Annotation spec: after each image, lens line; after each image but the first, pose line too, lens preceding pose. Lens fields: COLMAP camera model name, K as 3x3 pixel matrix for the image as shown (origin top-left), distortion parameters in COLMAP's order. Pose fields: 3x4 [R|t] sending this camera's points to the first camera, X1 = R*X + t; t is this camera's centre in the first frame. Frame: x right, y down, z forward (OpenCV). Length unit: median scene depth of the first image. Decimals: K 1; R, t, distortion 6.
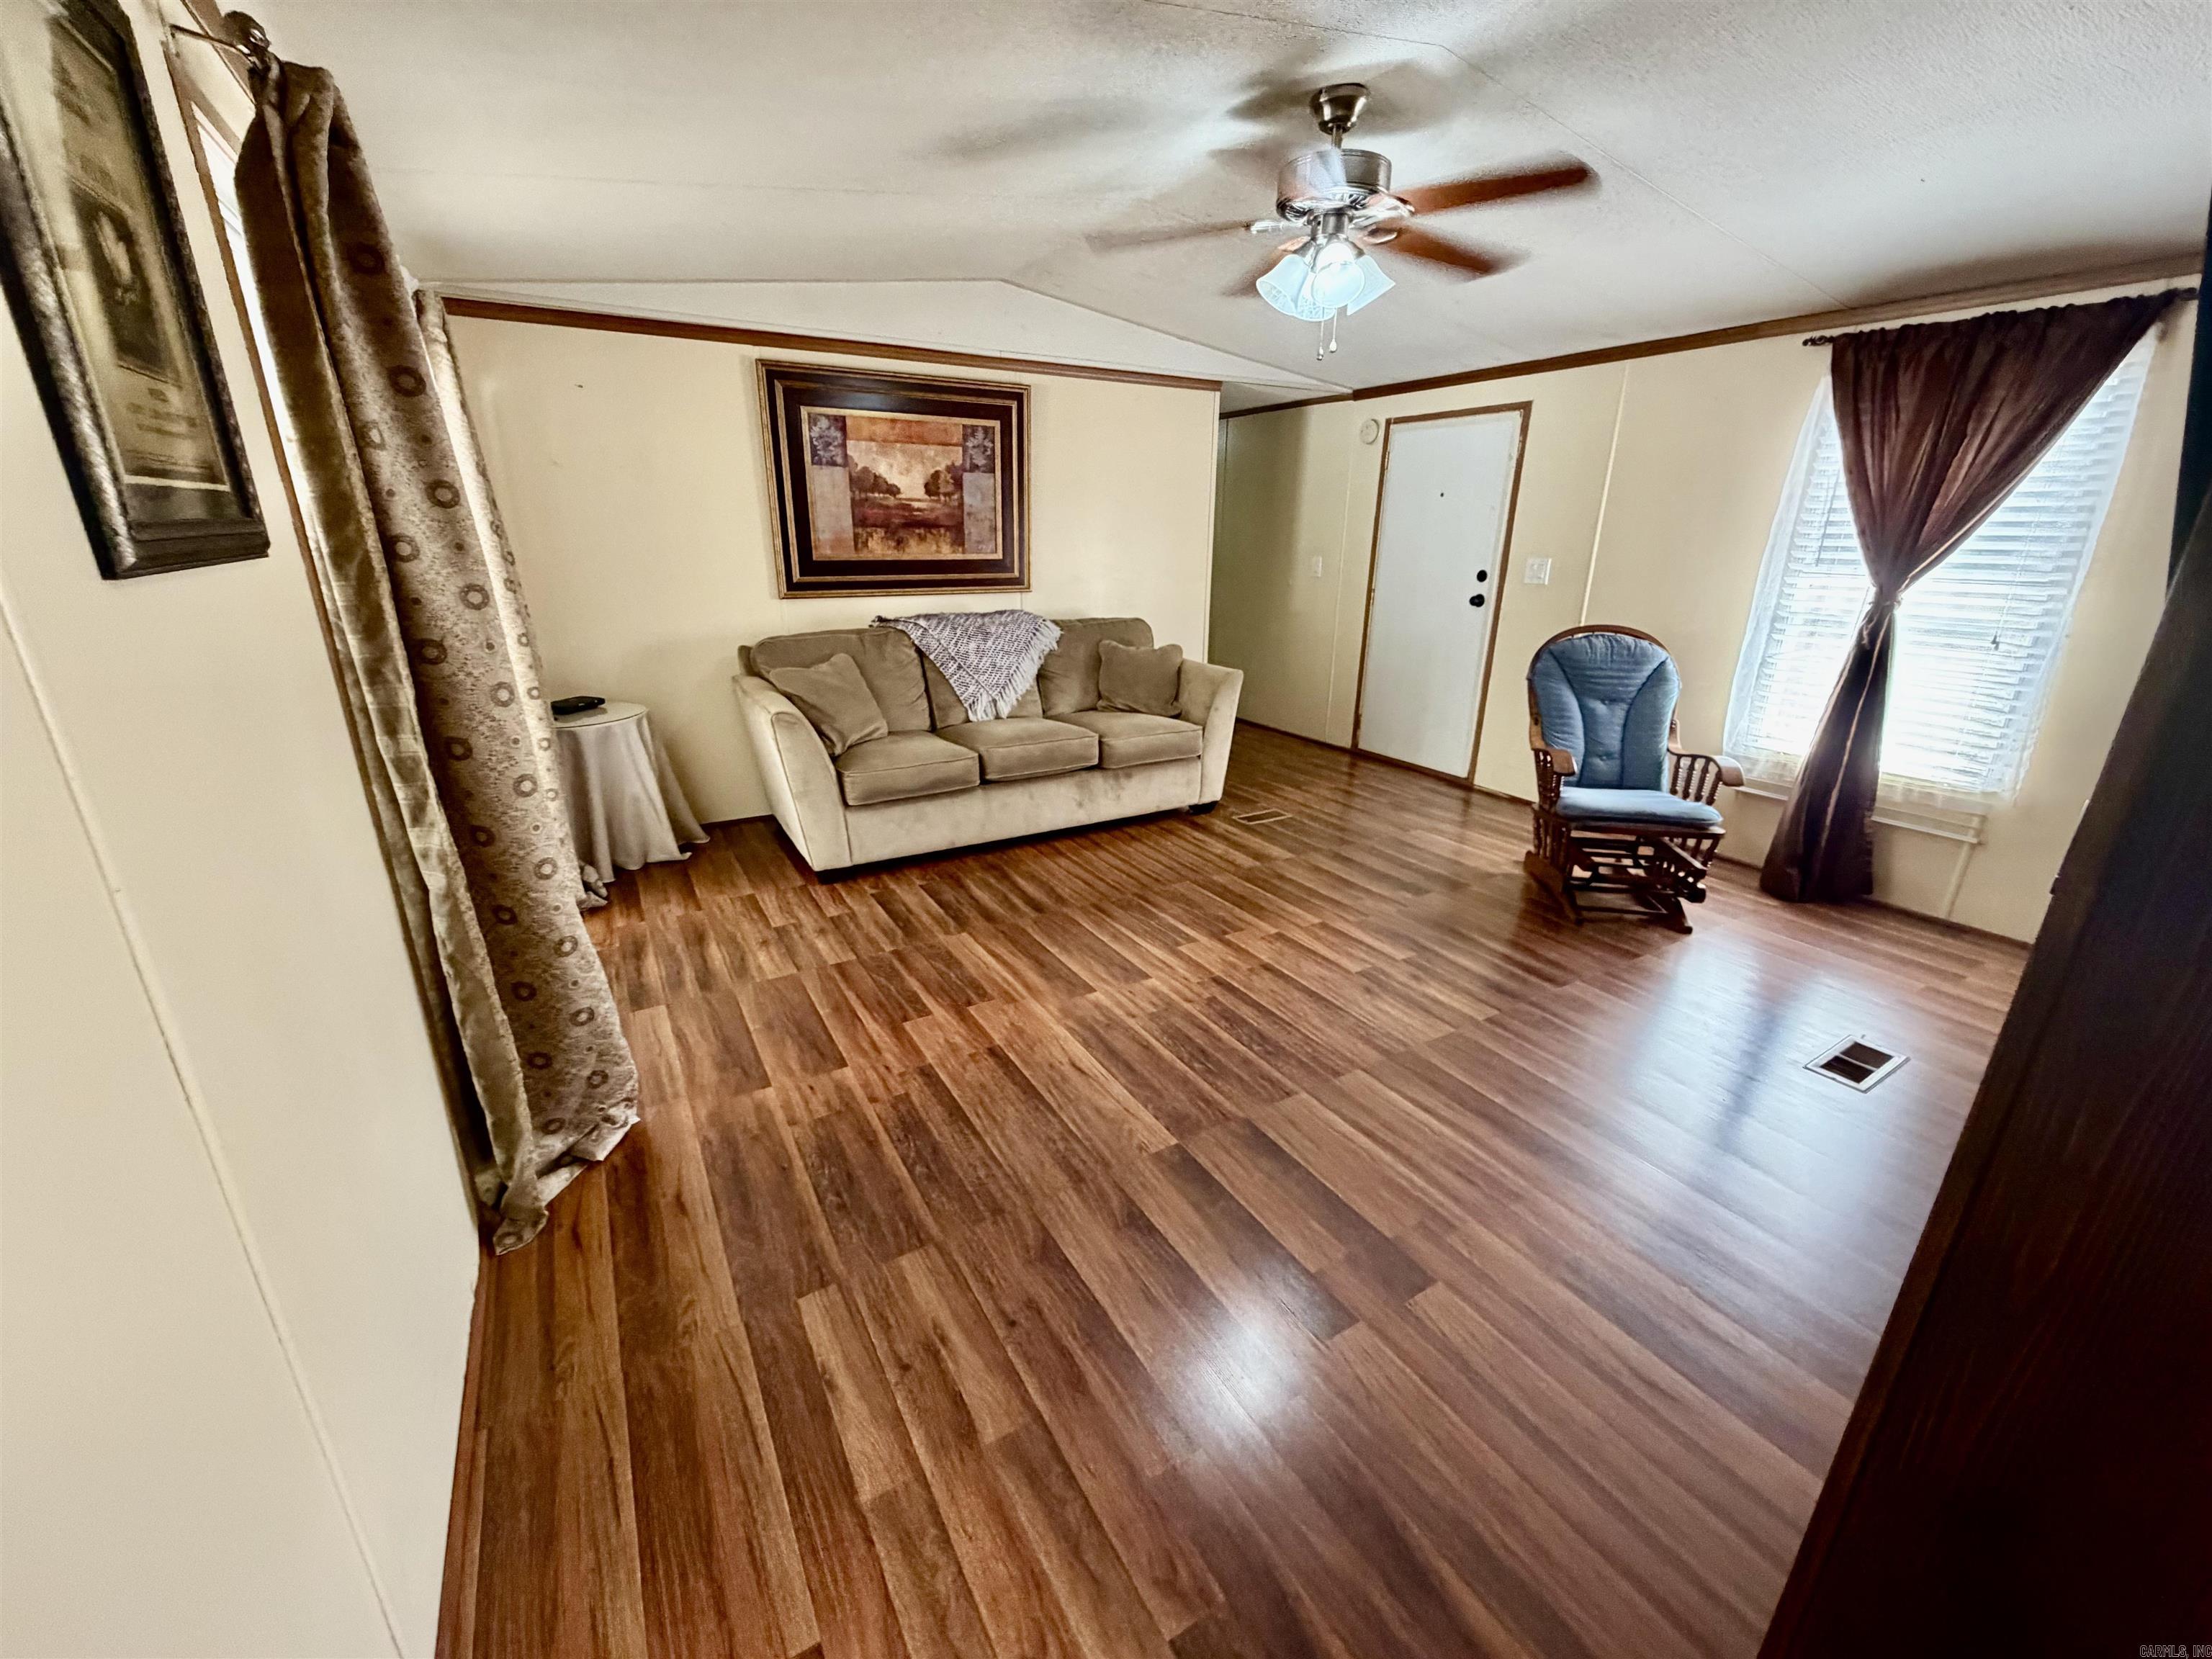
lens RADIAL K [[884.1, 0, 1101.4], [0, 884.1, 823.8], [0, 0, 1]] dist [0.002105, -0.000655]
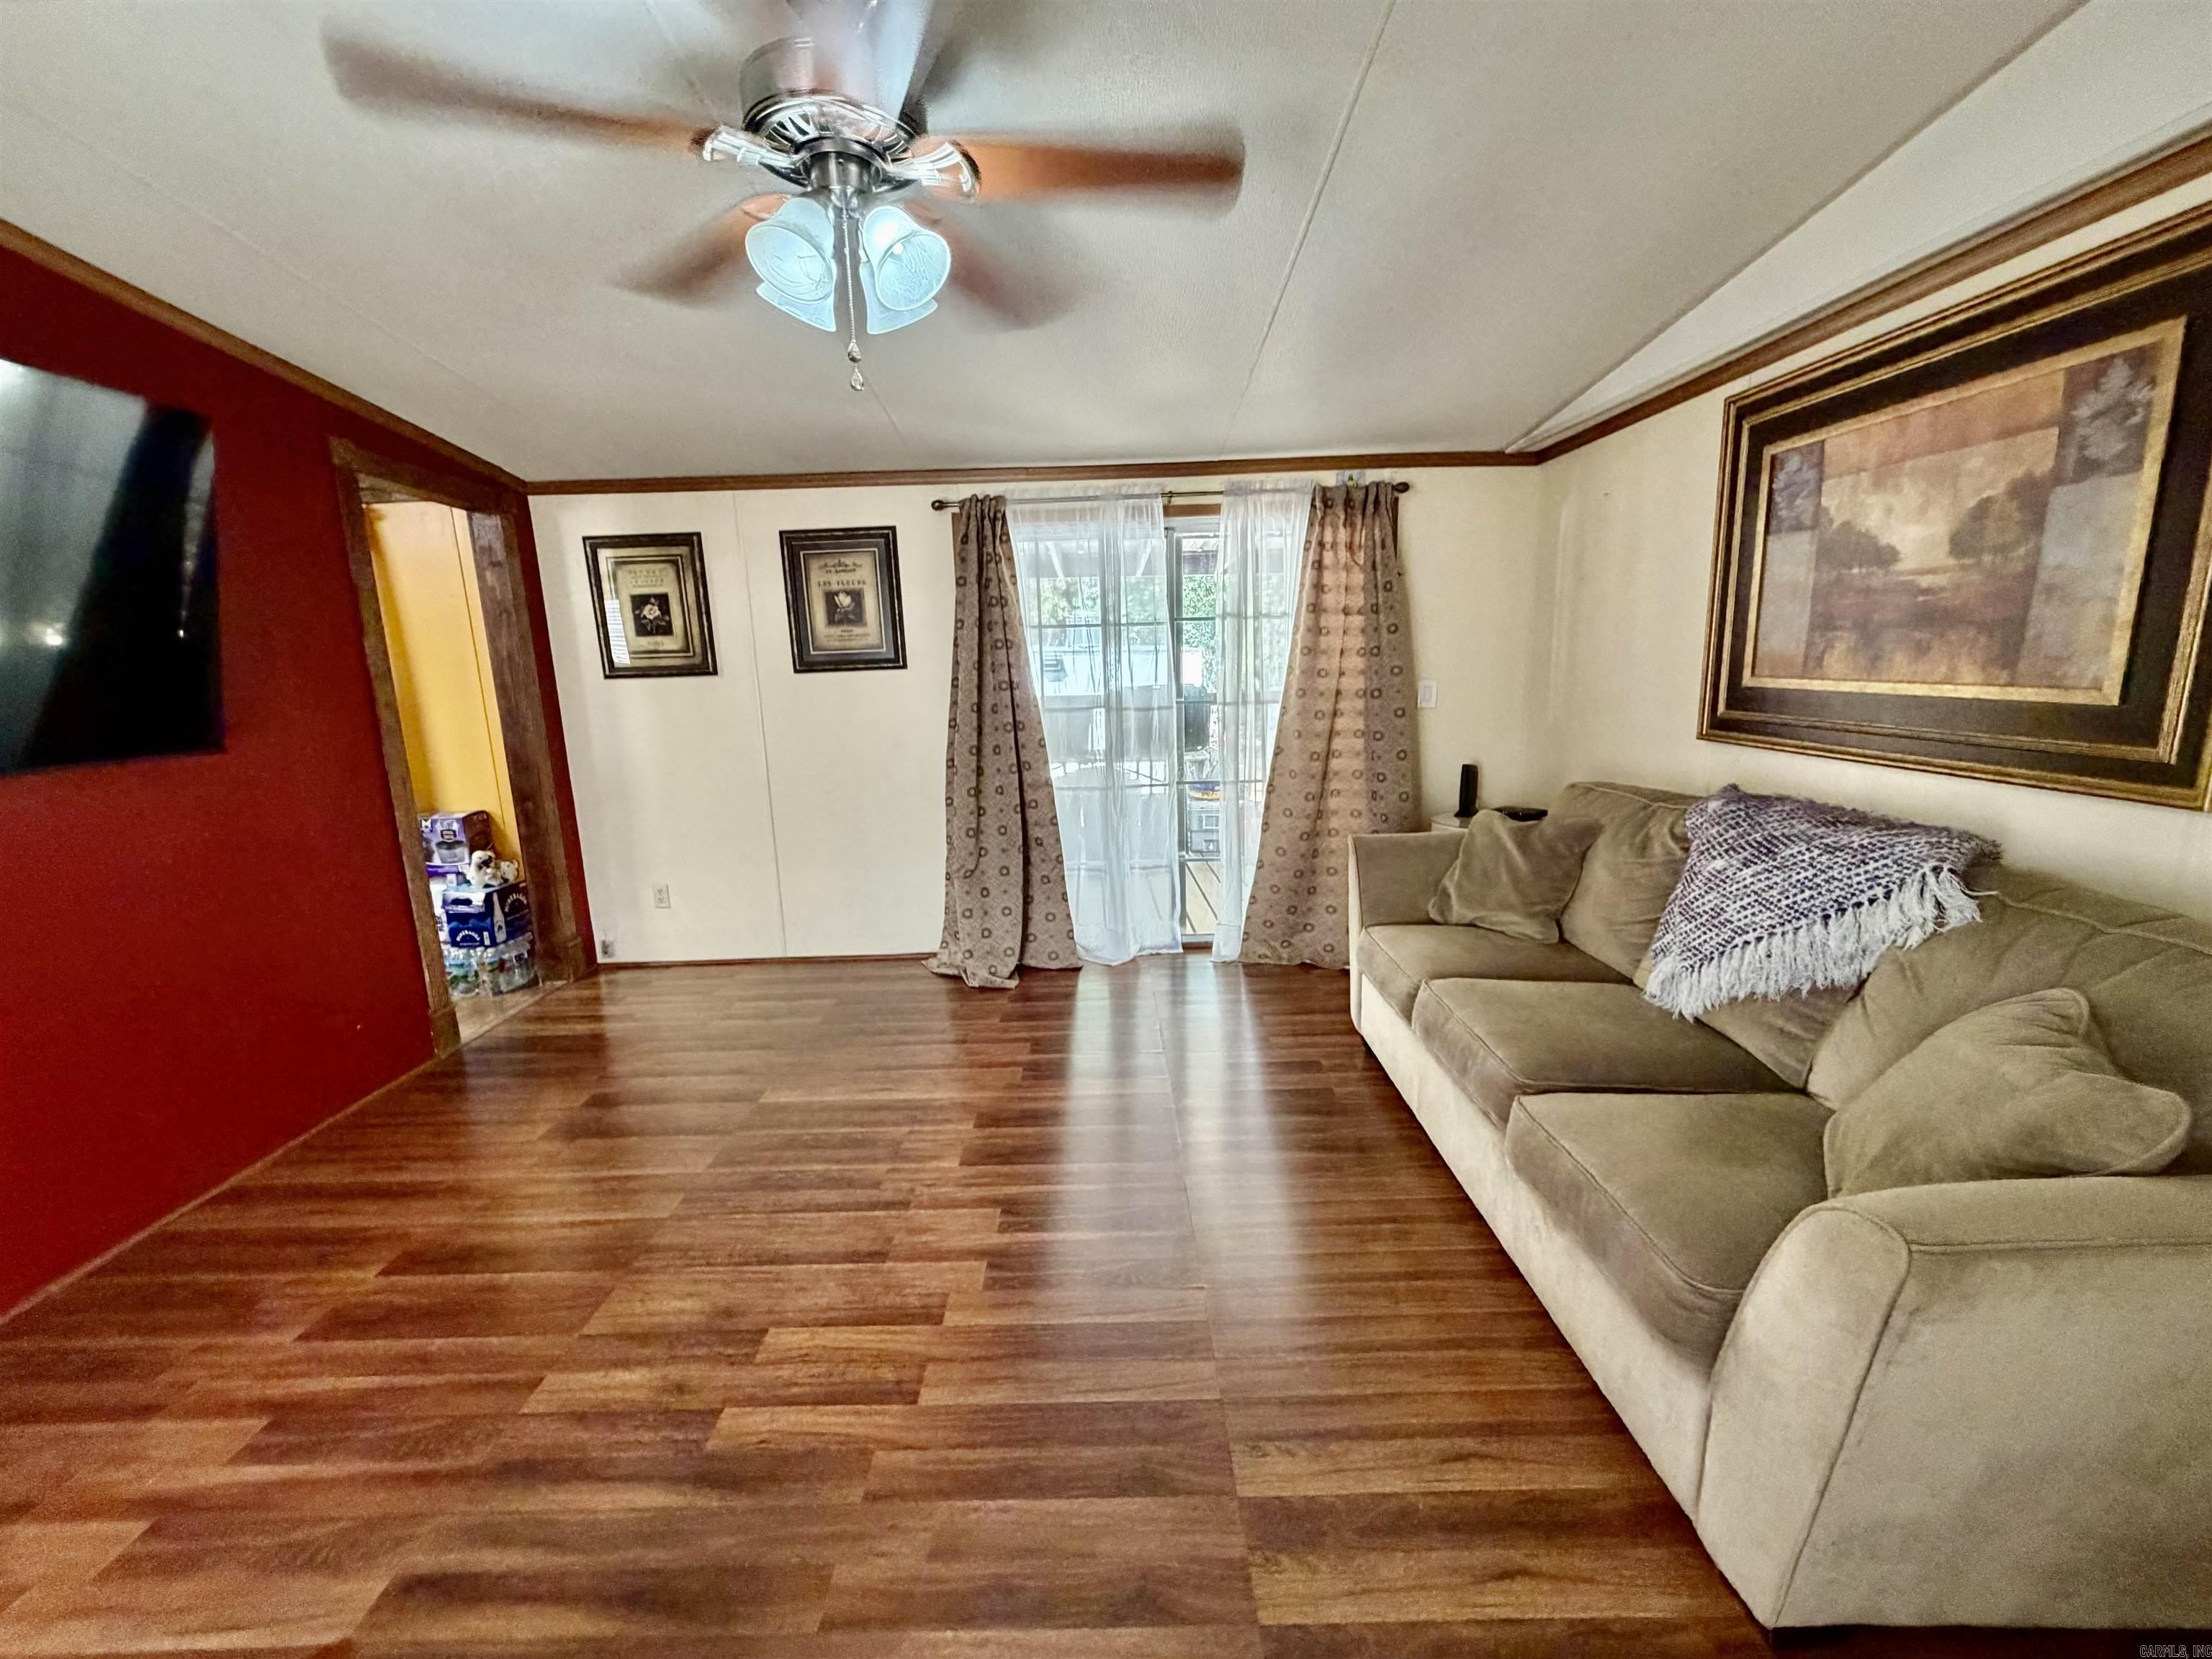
lens RADIAL K [[884.1, 0, 1100.3], [0, 884.1, 829.4], [0, 0, 1]] dist [0.002105, -0.000655]
pose [[-0.512221, 0.170835, -0.841692, 0.436622], [-0.249403, 0.908200, 0.336111, -0.295627], [0.821844, 0.382083, -0.422593, 0.906808]]
